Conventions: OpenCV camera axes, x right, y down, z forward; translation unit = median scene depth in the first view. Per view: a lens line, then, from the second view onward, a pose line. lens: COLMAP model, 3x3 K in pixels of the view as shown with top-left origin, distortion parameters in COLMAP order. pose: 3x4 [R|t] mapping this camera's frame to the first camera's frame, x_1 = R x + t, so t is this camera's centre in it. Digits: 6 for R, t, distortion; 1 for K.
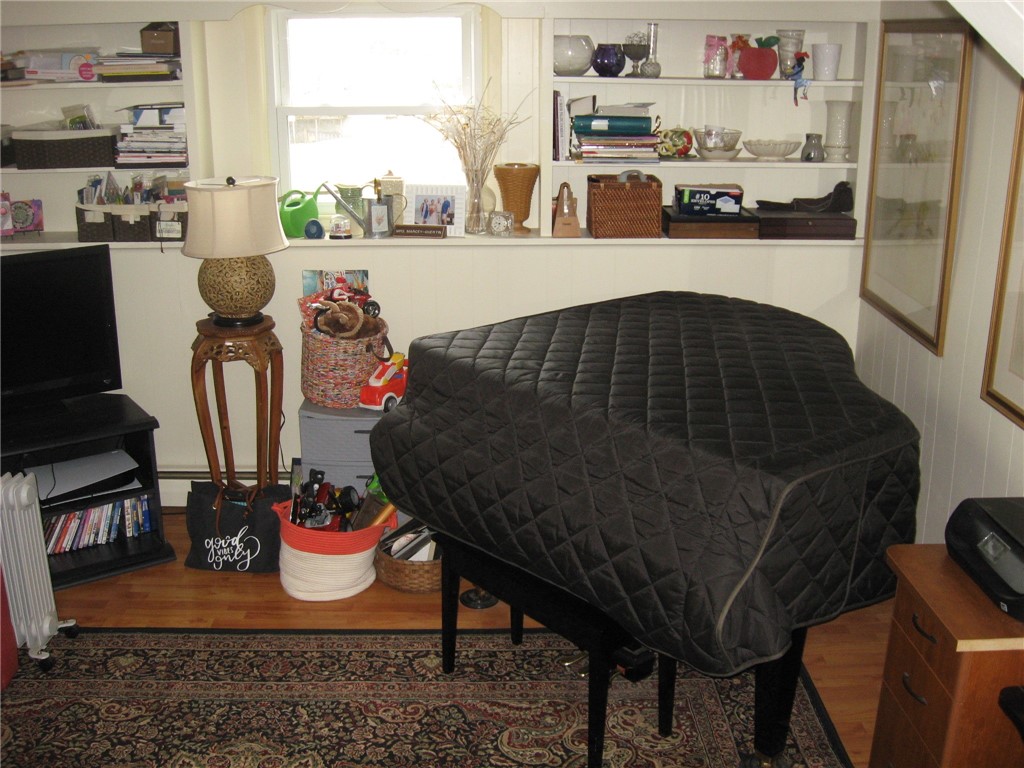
lens RADIAL K [[1064.4, 0, 515.0], [0, 1064.4, 381.9], [0, 0, 1]] dist [-0.114493, 0.000000]
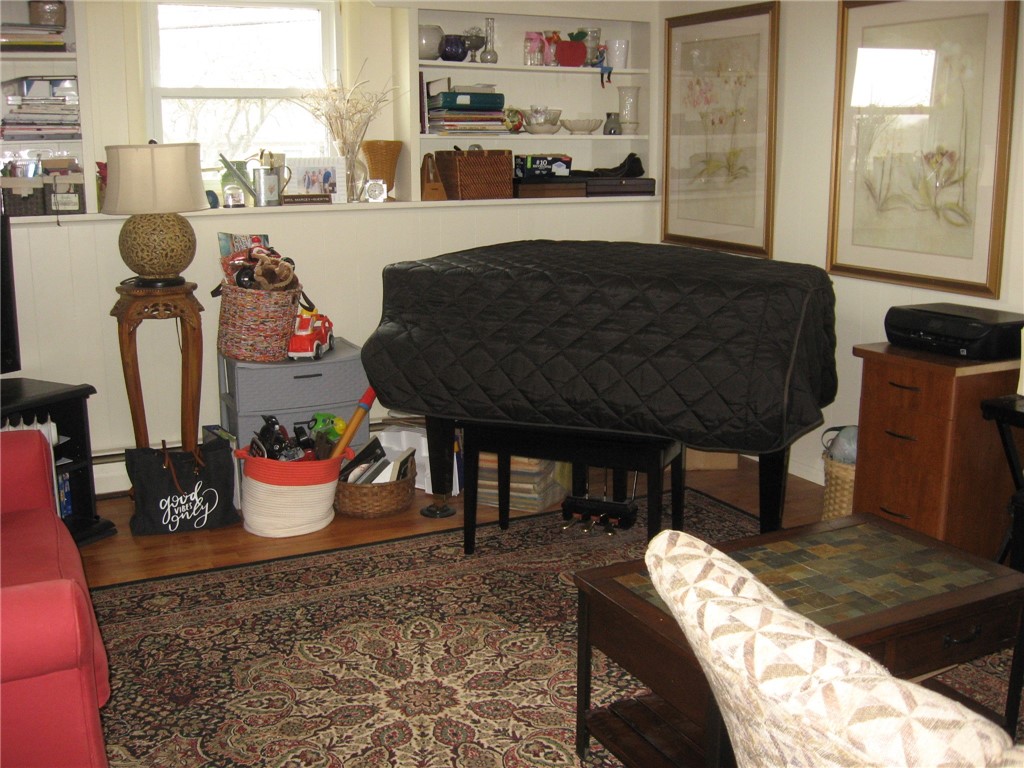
lens RADIAL K [[1064.4, 0, 515.4], [0, 1064.4, 383.9], [0, 0, 1]] dist [-0.114493, 0.000000]
pose [[0.899724, -0.097200, 0.425499, -0.391866], [0.135425, 0.988942, -0.060445, 0.142937], [-0.414919, 0.112007, 0.902938, -0.033280]]
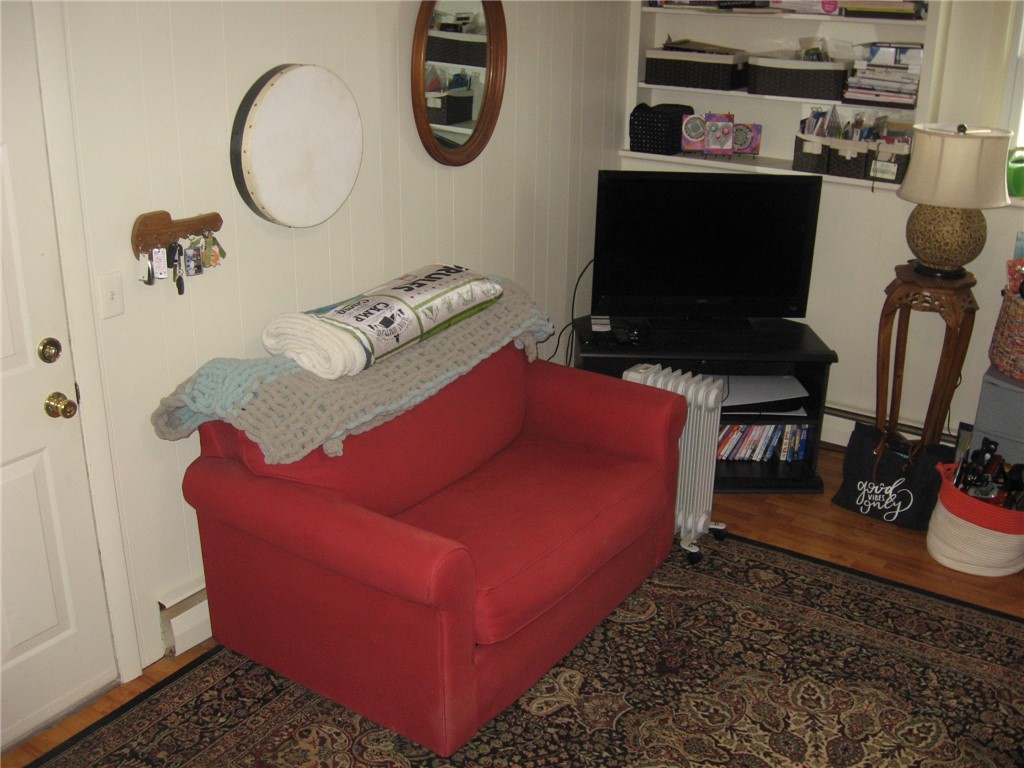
lens RADIAL K [[1064.4, 0, 511.2], [0, 1064.4, 381.2], [0, 0, 1]] dist [-0.114493, 0.000000]
pose [[0.822719, 0.210708, -0.527955, -0.057324], [-0.184426, 0.977464, 0.102715, 0.014536], [0.537700, 0.012863, 0.843038, -0.023385]]
